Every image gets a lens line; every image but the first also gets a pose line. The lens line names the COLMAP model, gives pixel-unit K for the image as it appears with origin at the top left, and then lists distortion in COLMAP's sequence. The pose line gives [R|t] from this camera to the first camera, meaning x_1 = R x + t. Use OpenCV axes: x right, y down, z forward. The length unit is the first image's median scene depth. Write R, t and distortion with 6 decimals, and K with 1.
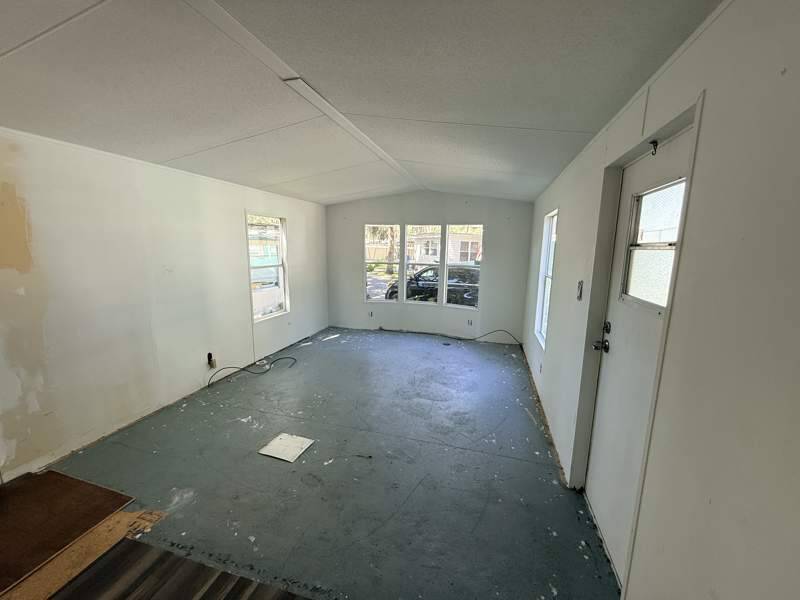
lens RADIAL K [[322.9, 0, 398.2], [0, 322.9, 296.4], [0, 0, 1]] dist [-0.008836, 0.000950]
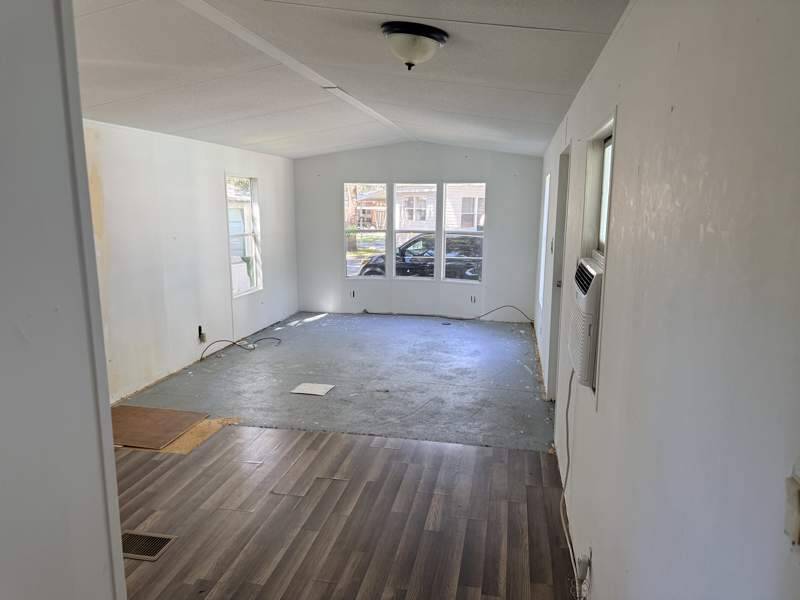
lens RADIAL K [[559.4, 0, 399.6], [0, 559.4, 306.3], [0, 0, 1]] dist [0.036216, -0.057544]
pose [[0.996911, -0.025500, 0.074283, -0.098394], [0.023640, 0.999387, 0.025810, 0.071856], [-0.074896, -0.023974, 0.996903, -0.555018]]
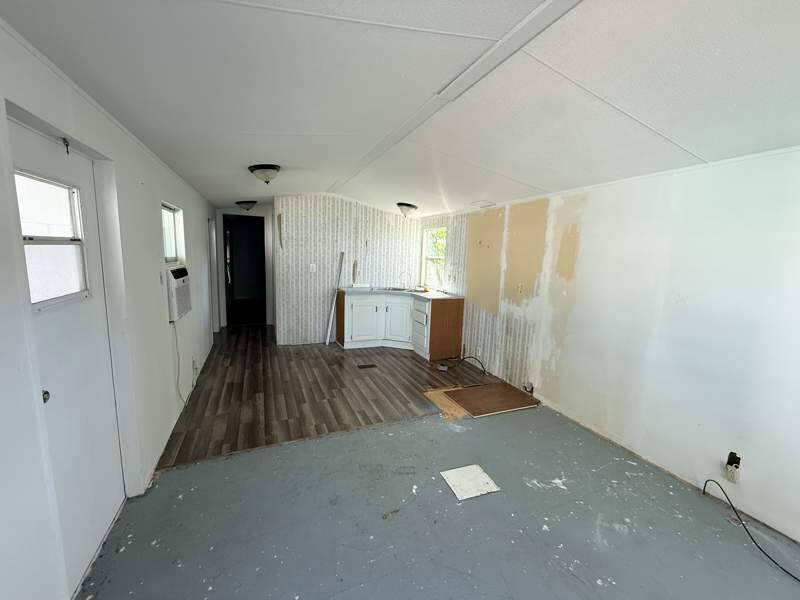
lens RADIAL K [[322.9, 0, 403.2], [0, 322.9, 300.4], [0, 0, 1]] dist [-0.008836, 0.000950]
pose [[-0.770564, 0.049610, -0.635429, 0.194558], [-0.145207, 0.957084, 0.250810, -0.122389], [0.620601, 0.285534, -0.730291, 0.783376]]
